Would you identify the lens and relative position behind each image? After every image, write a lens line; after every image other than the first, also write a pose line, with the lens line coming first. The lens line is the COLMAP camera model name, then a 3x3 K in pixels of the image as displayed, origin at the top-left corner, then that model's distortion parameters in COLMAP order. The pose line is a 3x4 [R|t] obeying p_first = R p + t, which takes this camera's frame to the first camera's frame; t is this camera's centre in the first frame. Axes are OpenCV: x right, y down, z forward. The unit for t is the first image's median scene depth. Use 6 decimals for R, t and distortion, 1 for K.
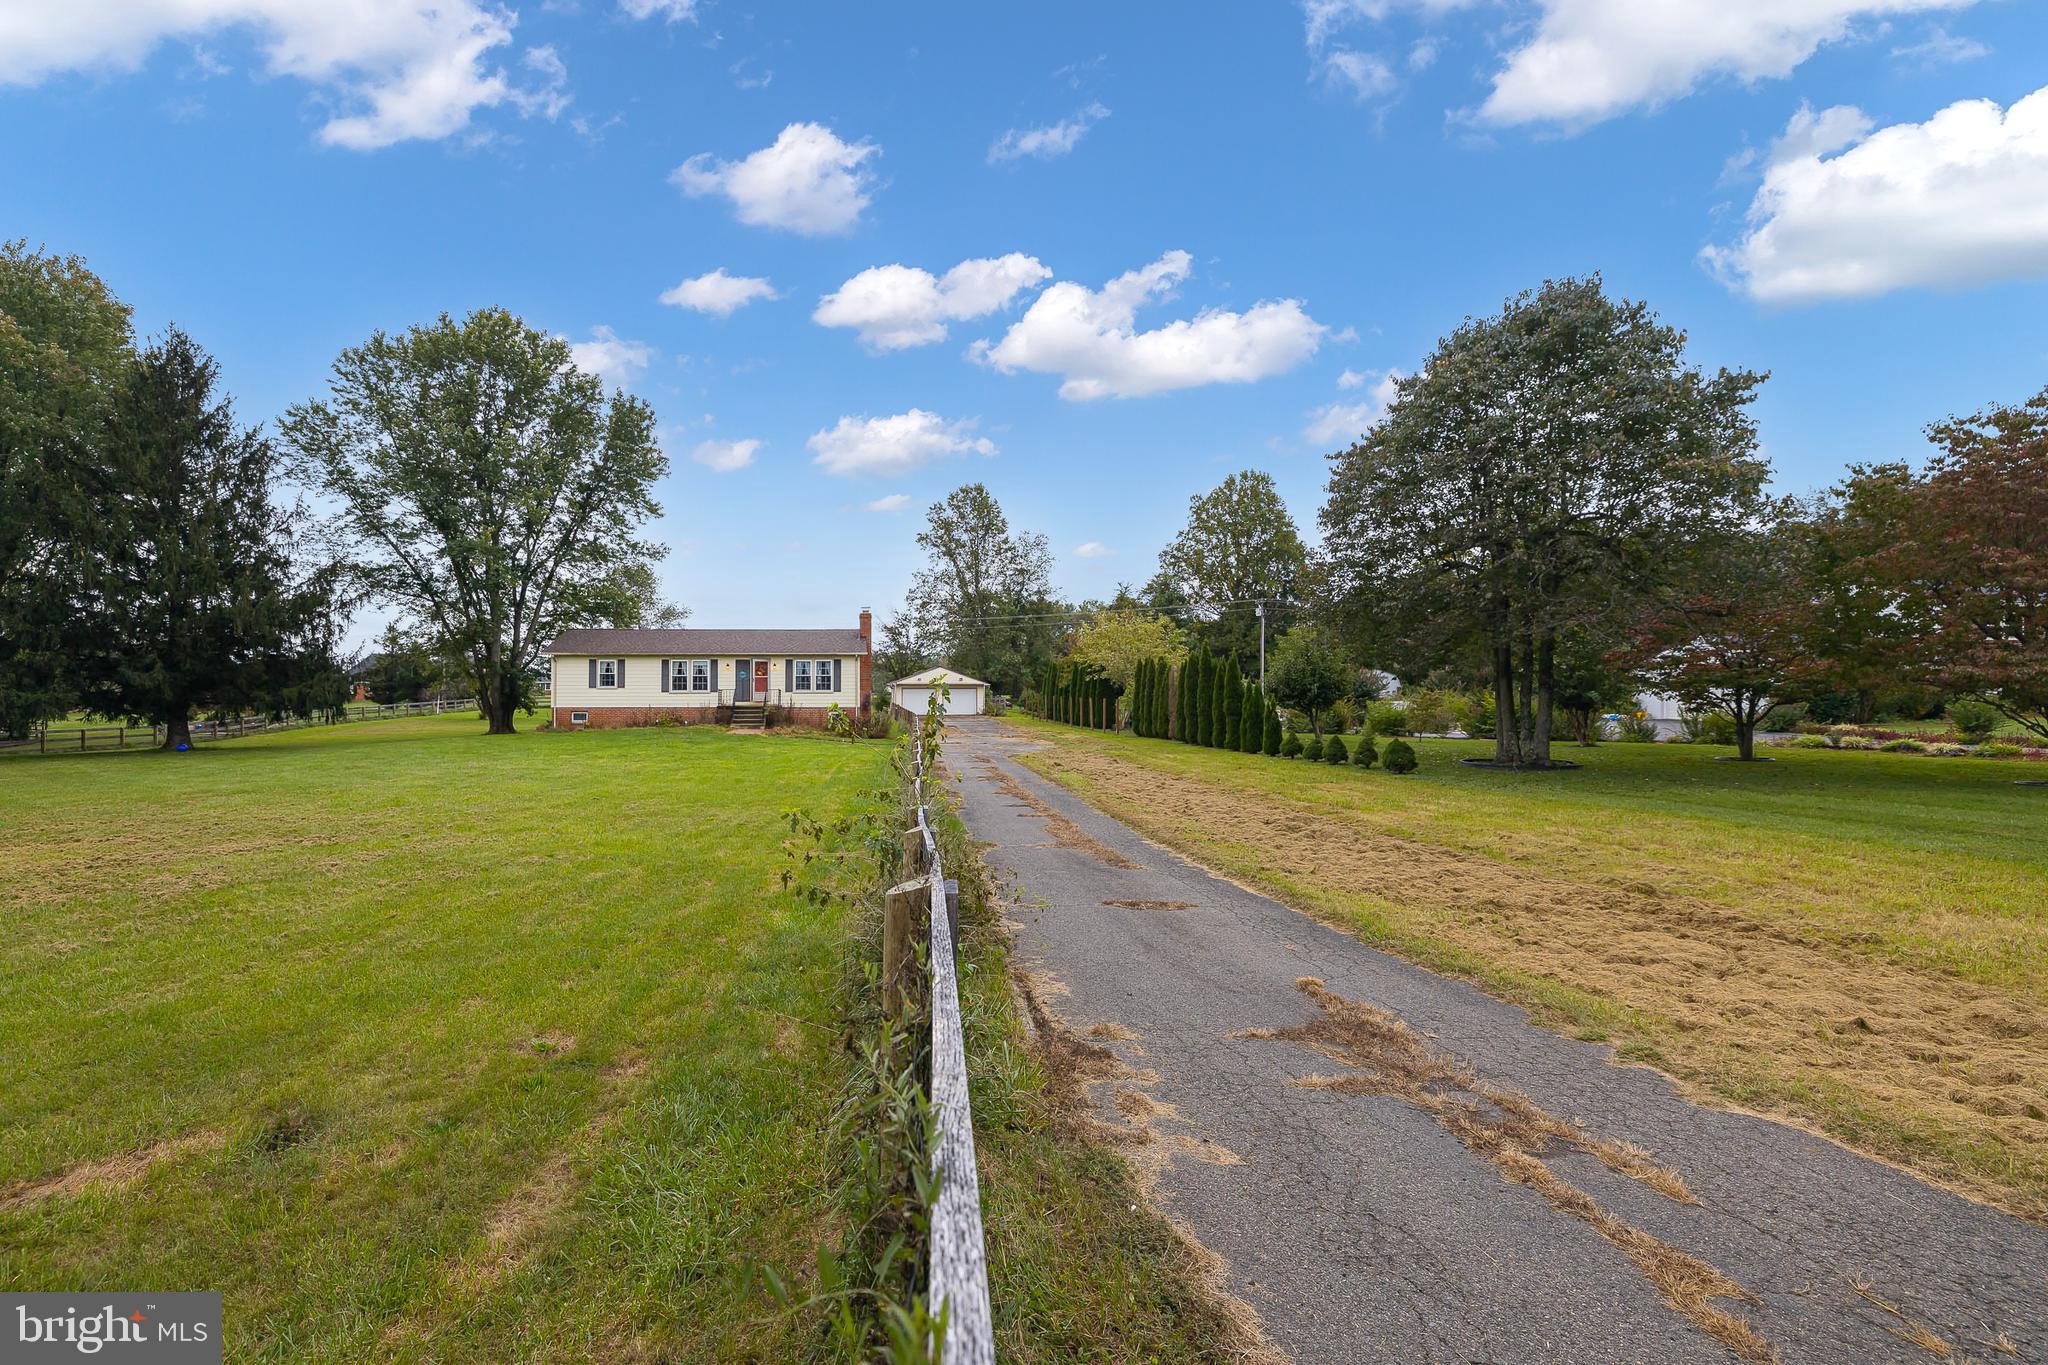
lens RADIAL K [[853.0, 0, 997.3], [0, 853.0, 635.5], [0, 0, 1]] dist [0.000897, -0.000083]
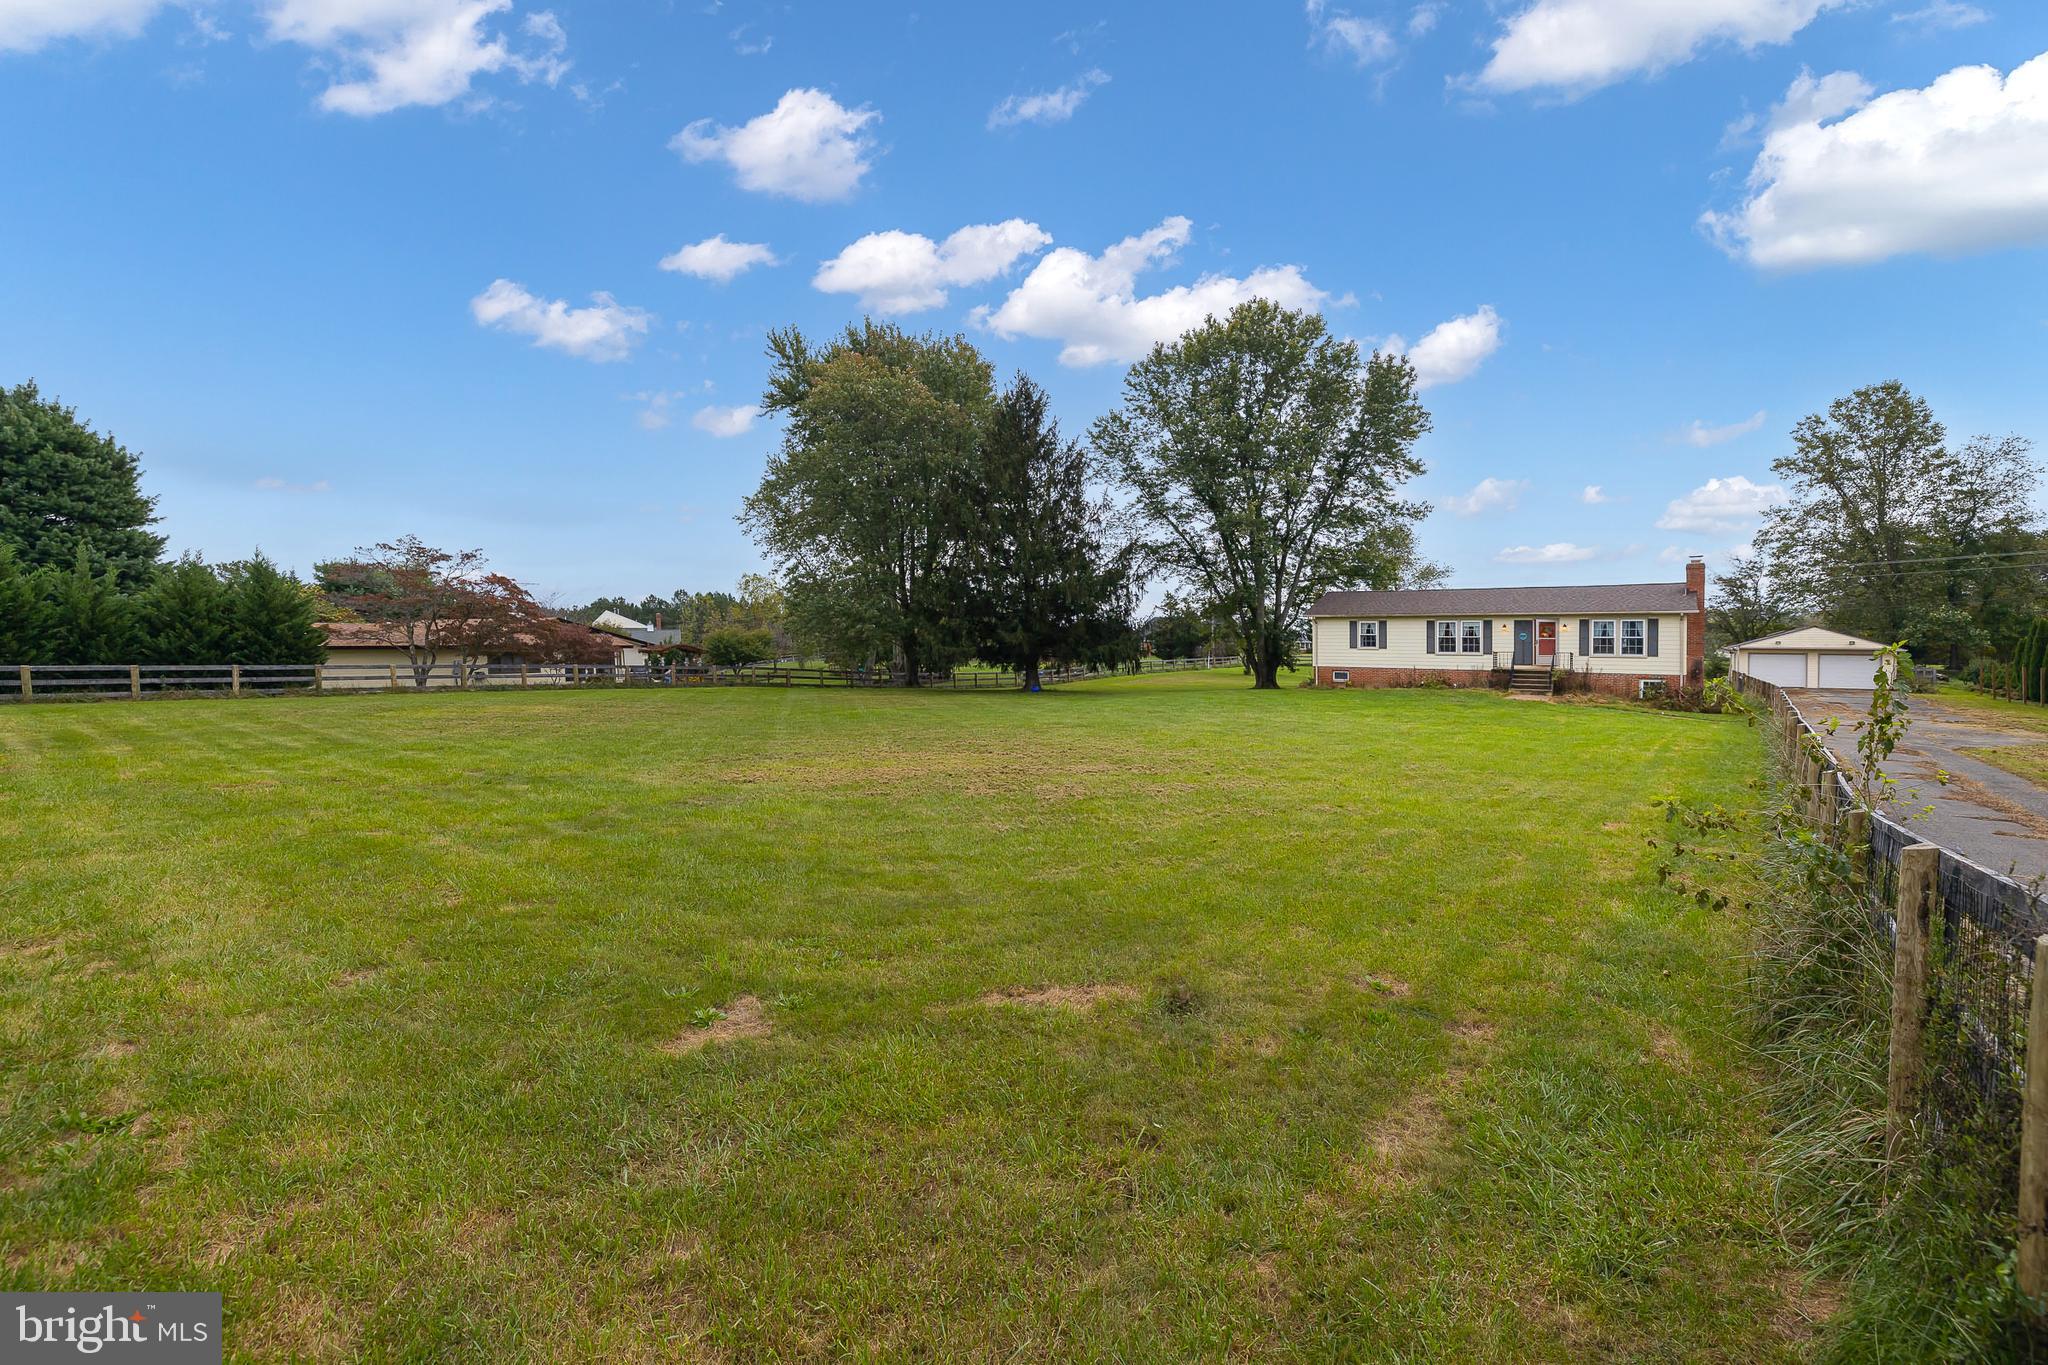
lens RADIAL K [[853.0, 0, 997.3], [0, 853.0, 635.5], [0, 0, 1]] dist [0.000897, -0.000083]
pose [[0.781582, 0.002557, -0.623798, -0.164688], [0.036723, 0.998069, 0.050104, -0.022139], [0.622721, -0.062068, 0.779978, -0.078560]]
